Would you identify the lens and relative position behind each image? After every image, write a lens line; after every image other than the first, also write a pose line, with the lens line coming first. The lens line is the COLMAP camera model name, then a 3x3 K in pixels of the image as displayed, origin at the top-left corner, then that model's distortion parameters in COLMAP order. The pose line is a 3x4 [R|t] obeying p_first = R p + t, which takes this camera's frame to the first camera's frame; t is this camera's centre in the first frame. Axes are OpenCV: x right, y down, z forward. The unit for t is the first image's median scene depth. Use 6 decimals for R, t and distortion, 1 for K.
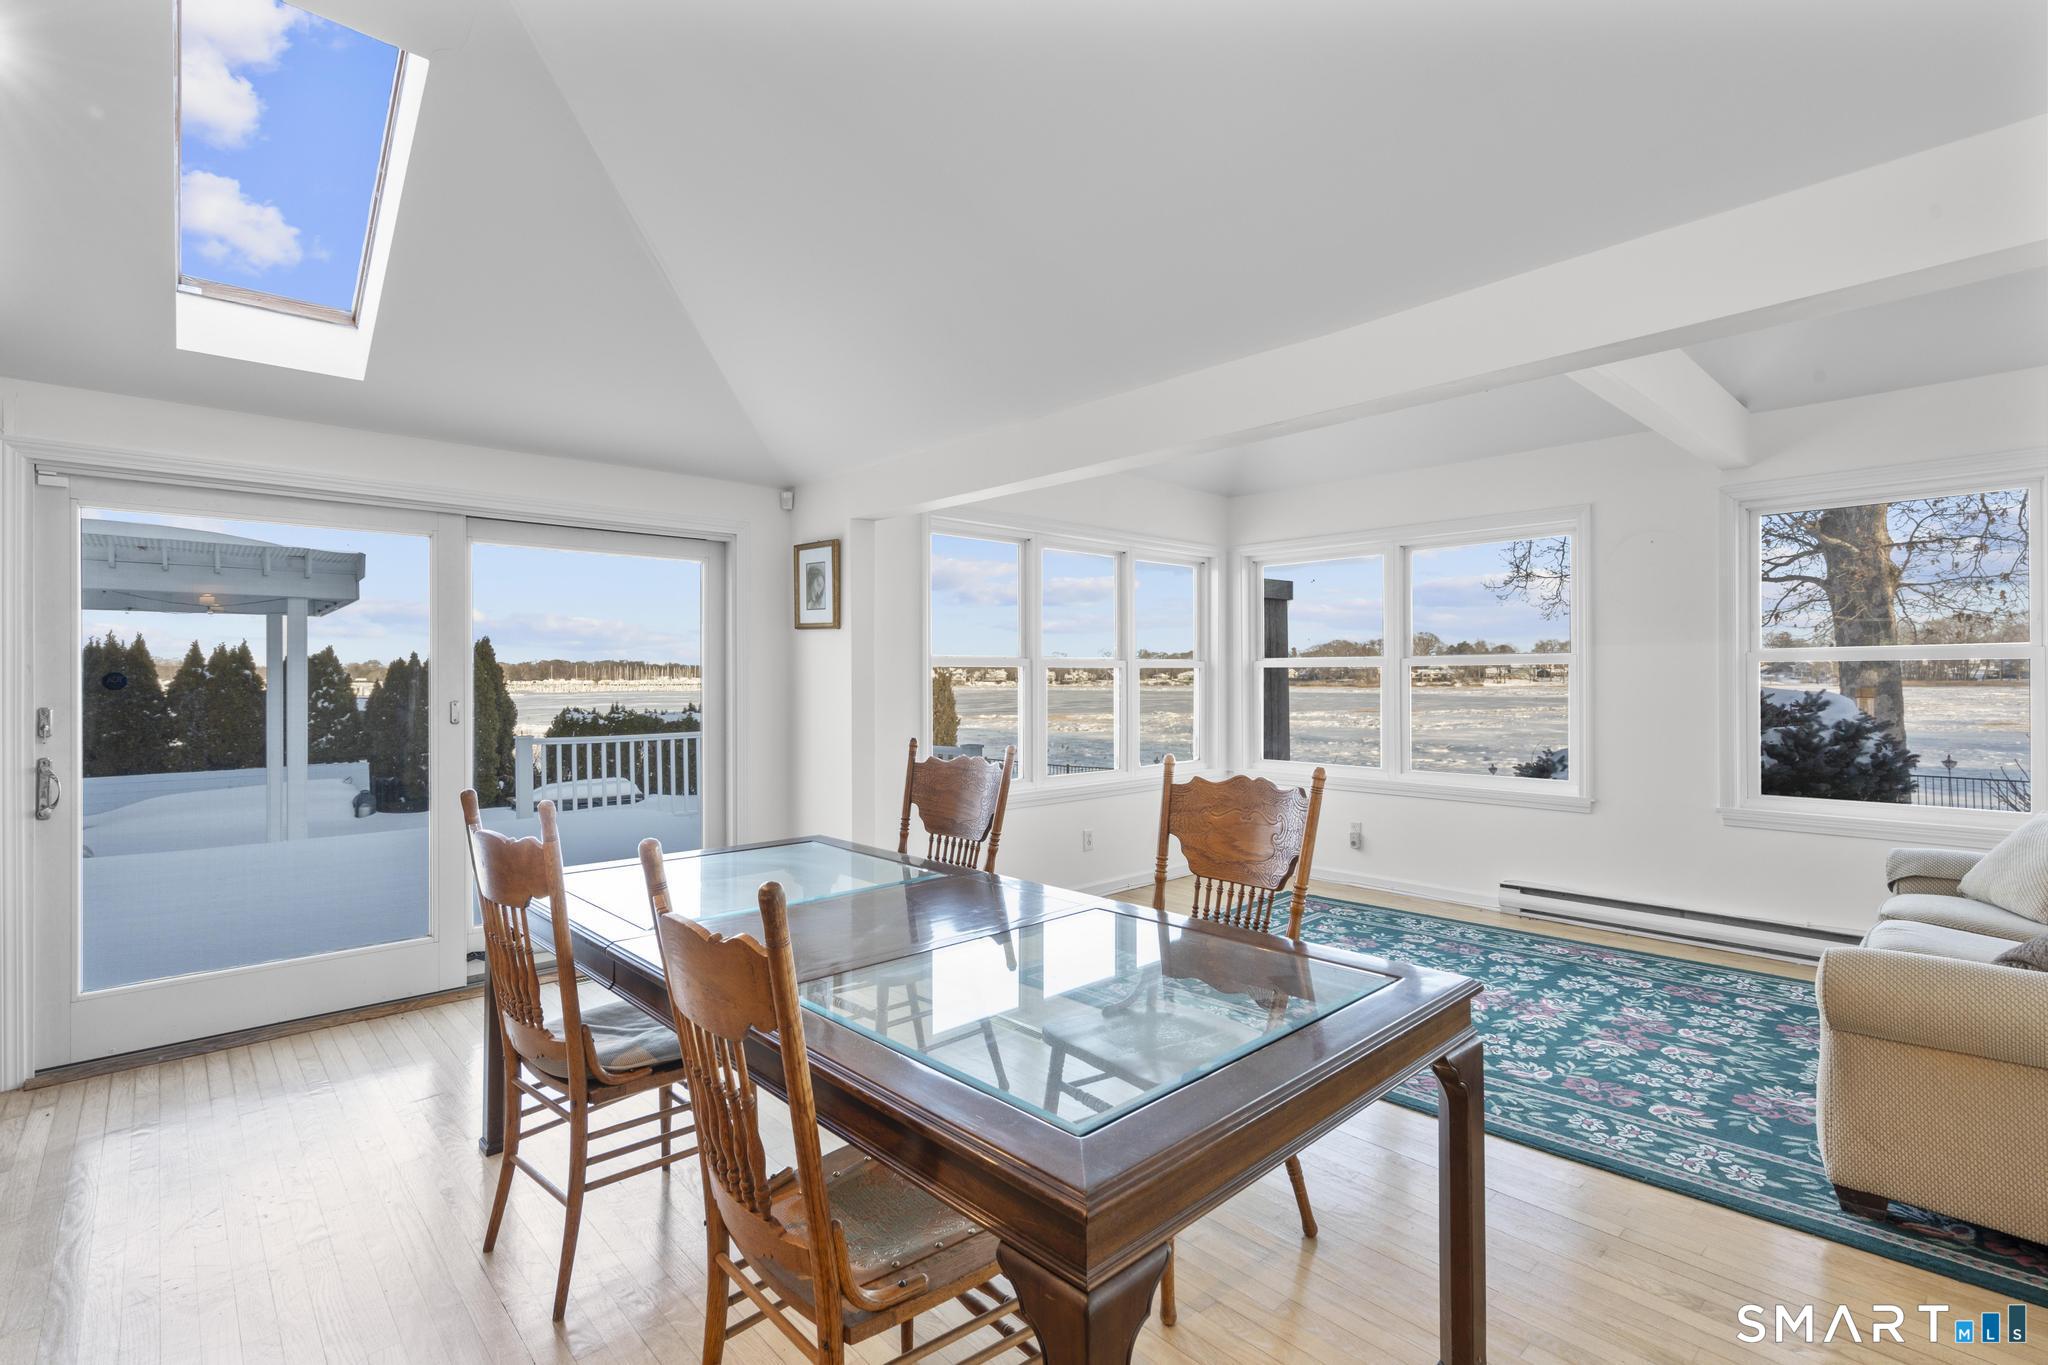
lens RADIAL K [[949.6, 0, 1020.4], [0, 949.6, 676.2], [0, 0, 1]] dist [-0.000036, 0.001475]
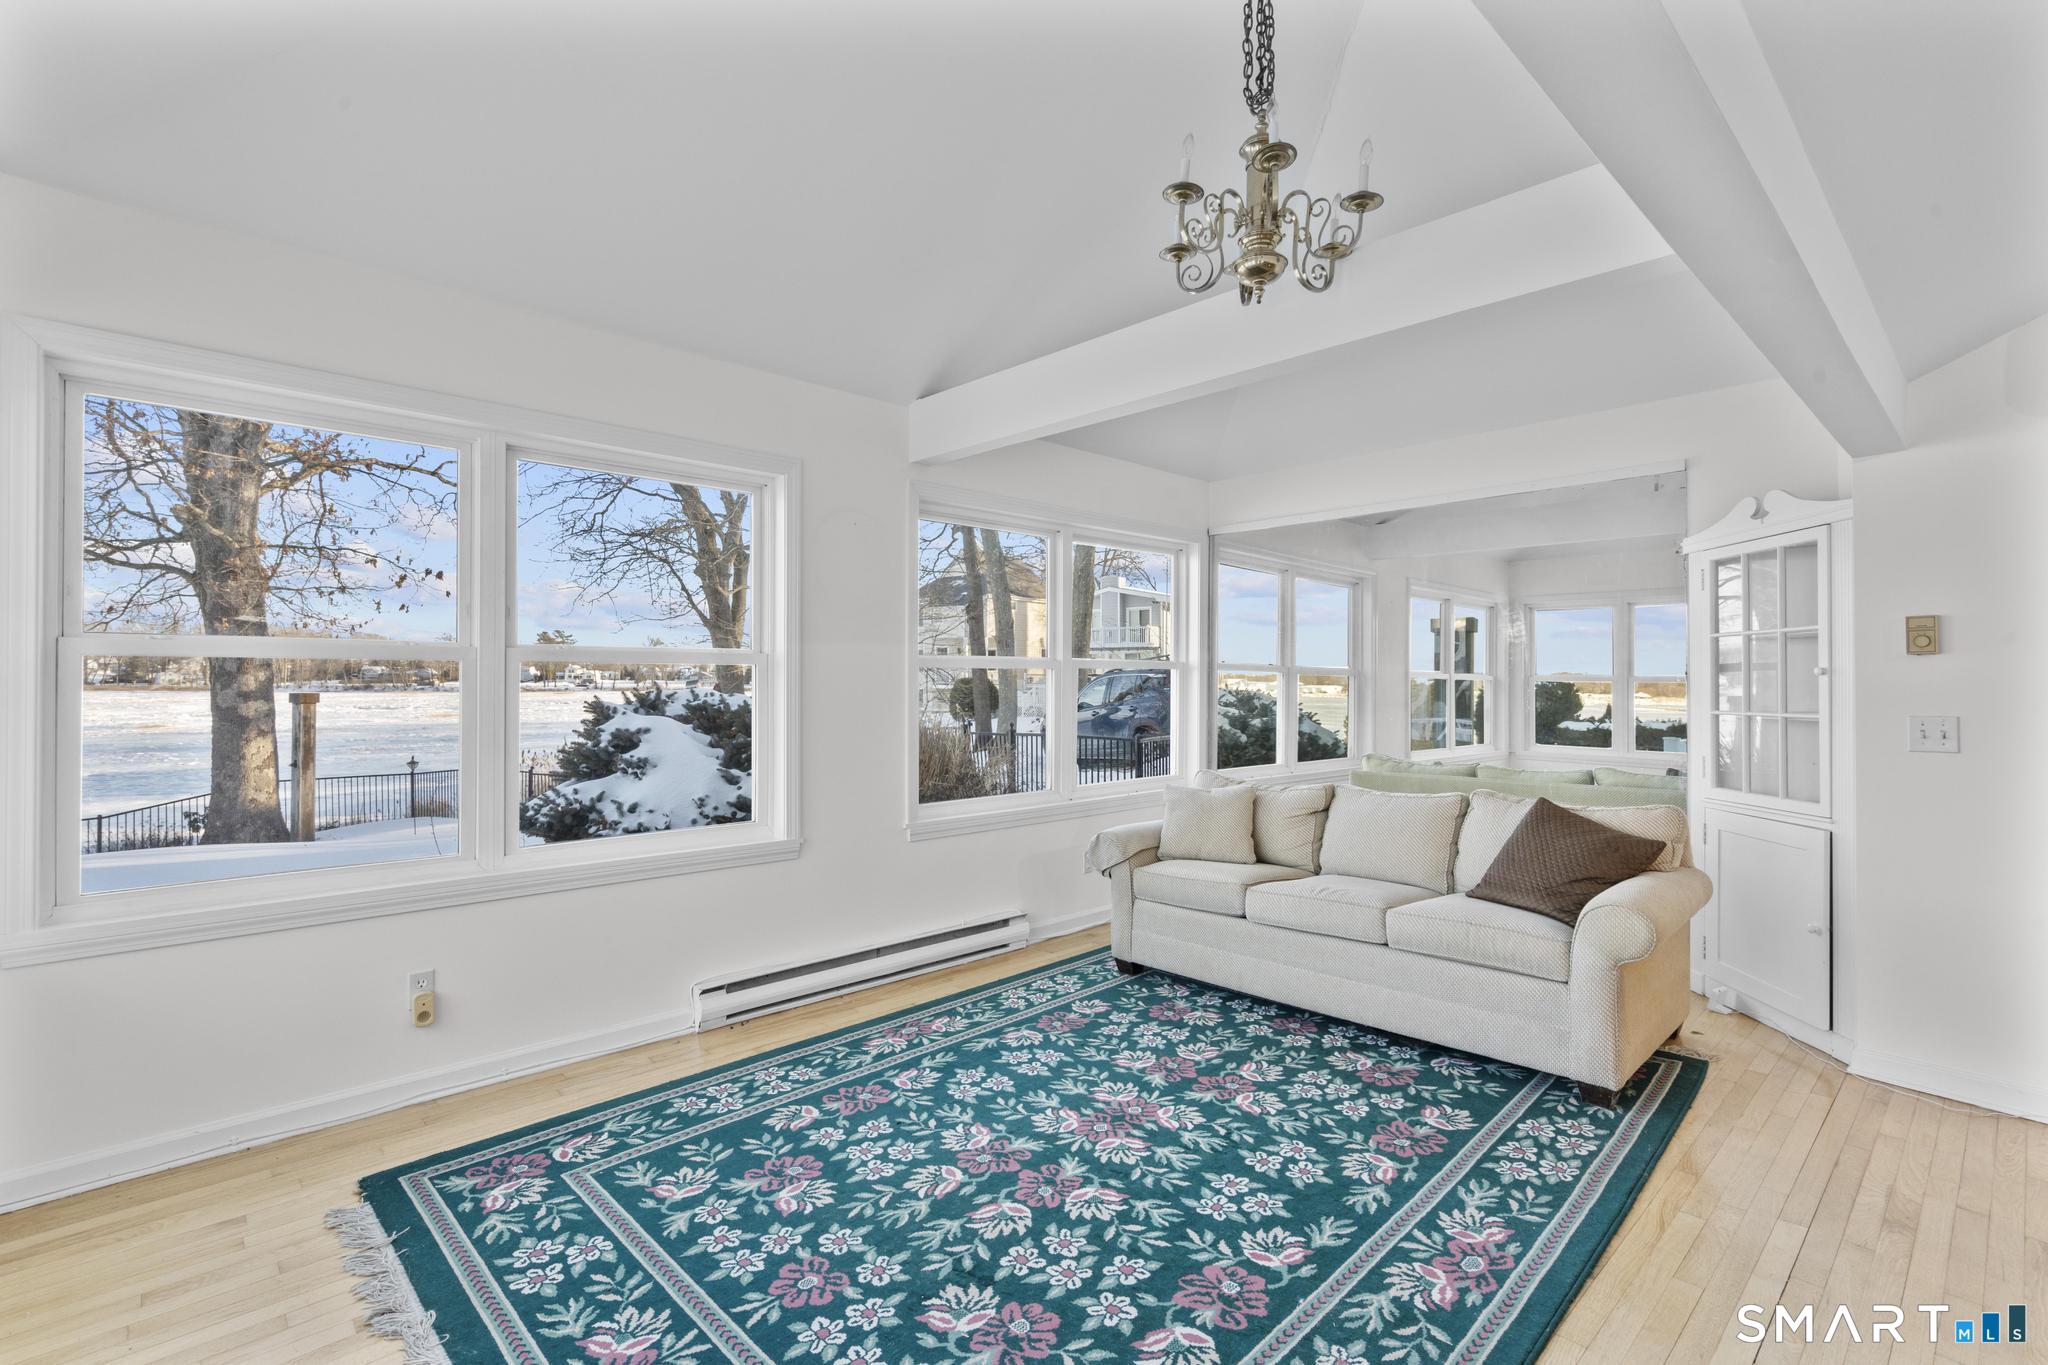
lens RADIAL K [[949.6, 0, 1023.5], [0, 949.6, 675.5], [0, 0, 1]] dist [-0.000036, 0.001475]
pose [[-0.001401, 0.005573, 0.999983, -0.236659], [-0.000528, 0.999984, -0.005574, -0.001390], [-0.999999, -0.000536, -0.001398, 1.084135]]
